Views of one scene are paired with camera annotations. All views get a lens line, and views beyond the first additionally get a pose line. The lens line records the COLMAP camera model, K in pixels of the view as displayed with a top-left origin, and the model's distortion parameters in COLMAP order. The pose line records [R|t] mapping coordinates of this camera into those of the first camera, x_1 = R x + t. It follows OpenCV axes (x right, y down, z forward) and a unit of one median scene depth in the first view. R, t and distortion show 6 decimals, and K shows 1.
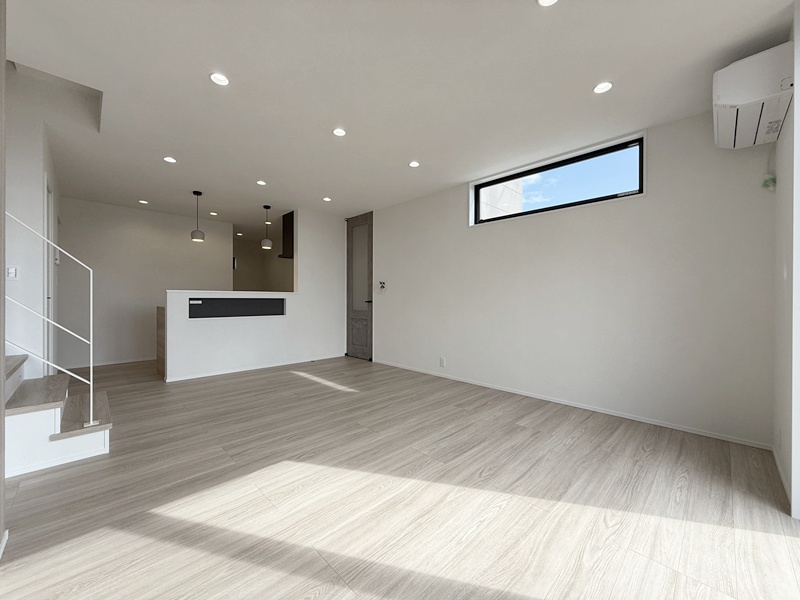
lens RADIAL K [[318.6, 0, 392.5], [0, 318.6, 299.5], [0, 0, 1]] dist [-0.000462, -0.000292]
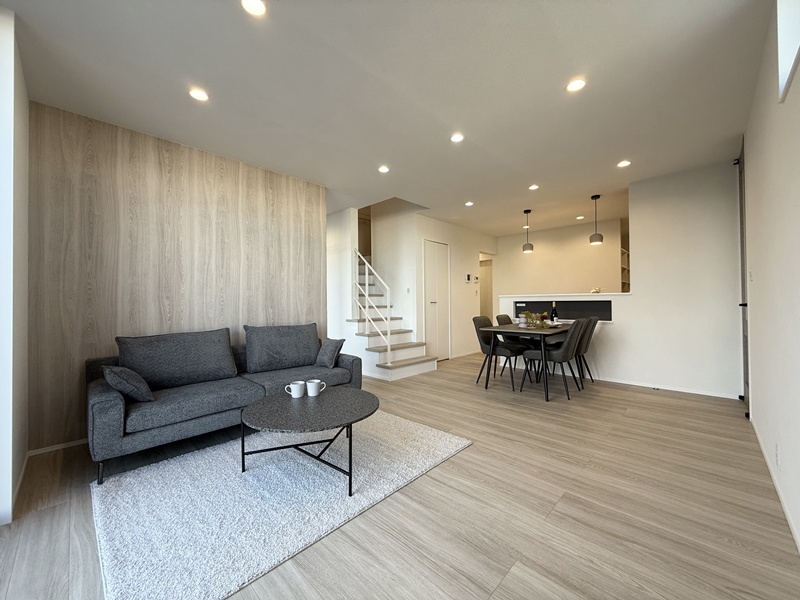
lens RADIAL K [[318.6, 0, 407.1], [0, 318.6, 303.1], [0, 0, 1]] dist [-0.000462, -0.000292]
pose [[0.036836, -0.000179, -0.999321, 0.871455], [0.006660, 0.999978, 0.000067, 0.000049], [0.999299, -0.006658, 0.036836, 0.833928]]
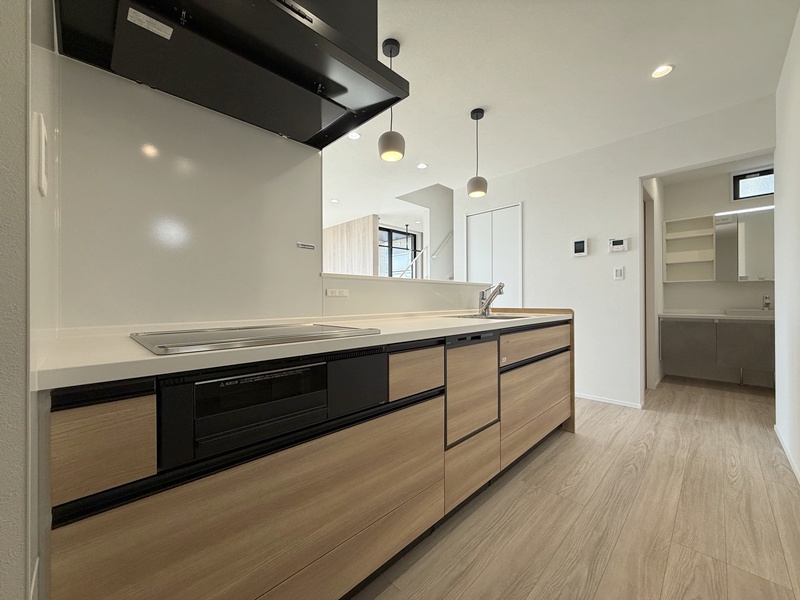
lens RADIAL K [[318.6, 0, 397.4], [0, 318.6, 301.2], [0, 0, 1]] dist [-0.000462, -0.000292]
pose [[-0.999938, 0.004309, -0.010281, -0.769081], [0.004268, 0.999983, 0.003961, 0.011756], [0.010298, 0.003917, -0.999939, 2.588617]]
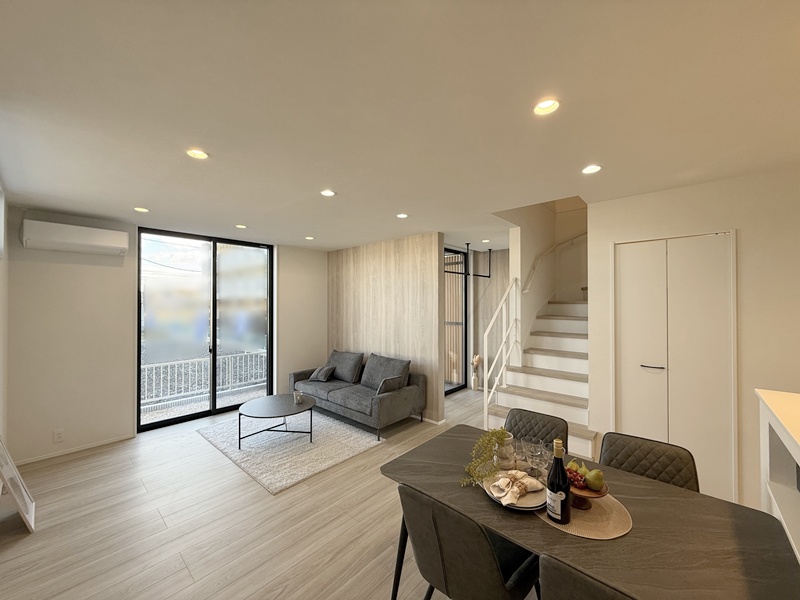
lens RADIAL K [[318.6, 0, 387.7], [0, 318.6, 300.6], [0, 0, 1]] dist [-0.000462, -0.000292]
pose [[-0.998949, -0.003155, -0.045729, -0.316369], [-0.003074, 0.999994, -0.001839, -0.207225], [0.045735, -0.001697, -0.998952, 2.052383]]
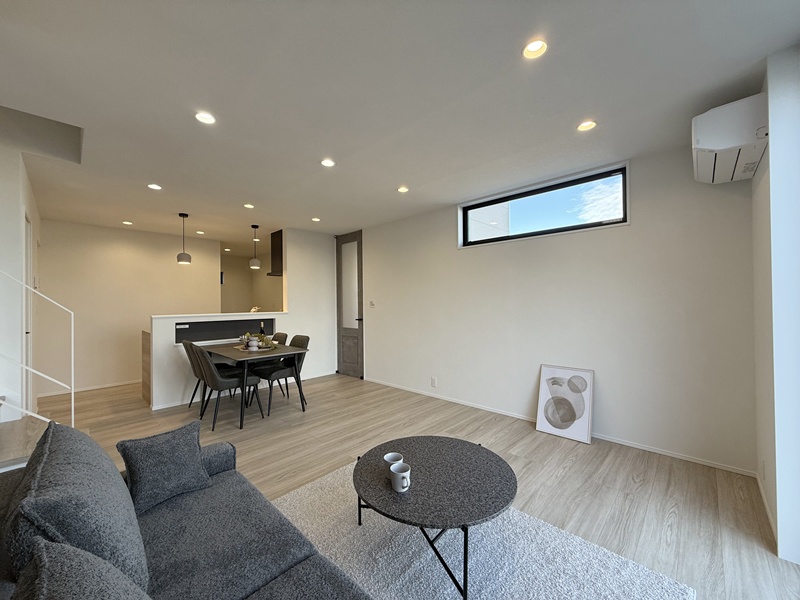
lens RADIAL K [[318.6, 0, 391.2], [0, 318.6, 299.3], [0, 0, 1]] dist [-0.000462, -0.000292]
pose [[0.999508, -0.014288, 0.027911, -0.001950], [0.014613, 0.999828, -0.011451, -0.086415], [-0.027743, 0.011853, 0.999545, 0.002205]]
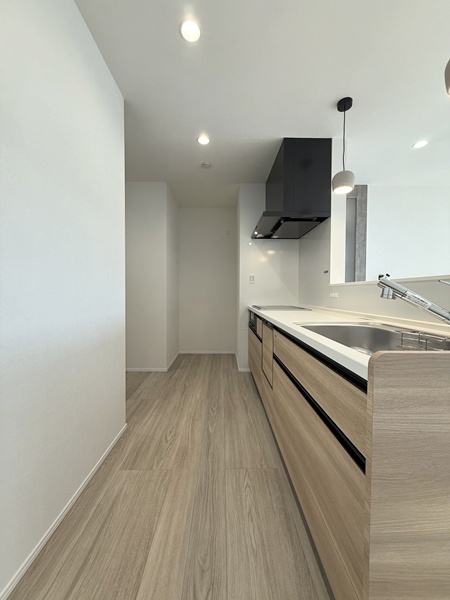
lens RADIAL K [[239.0, 0, 221.4], [0, 239.0, 302.2], [0, 0, 1]] dist [-0.000462, -0.000292]
pose [[0.700432, -0.021200, 0.713404, -1.494014], [-0.002022, 0.999496, 0.031687, -0.005390], [-0.713716, -0.023638, 0.700036, 1.656818]]
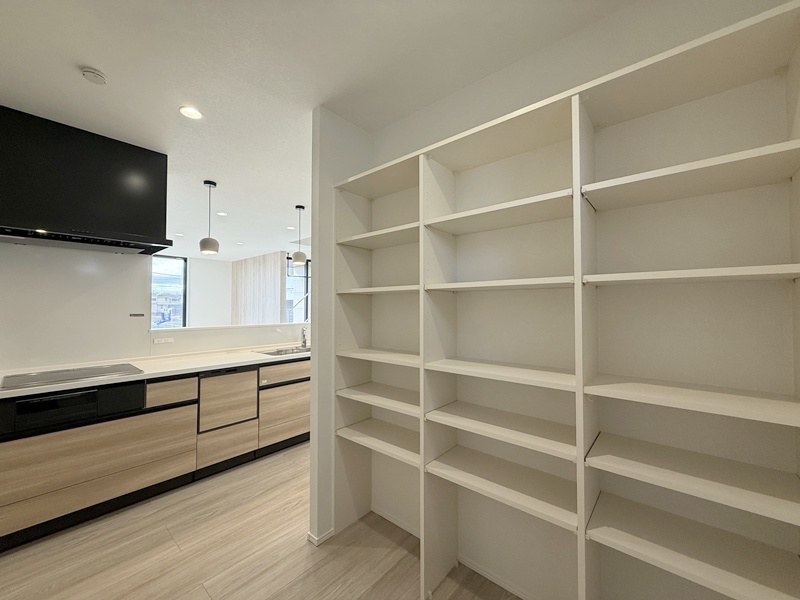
lens RADIAL K [[318.6, 0, 400.7], [0, 318.6, 299.8], [0, 0, 1]] dist [-0.000462, -0.000292]
pose [[-0.995447, -0.003730, -0.095241, -1.325272], [-0.001707, 0.999771, -0.021311, -0.116782], [0.095299, -0.021051, -0.995226, 3.054769]]
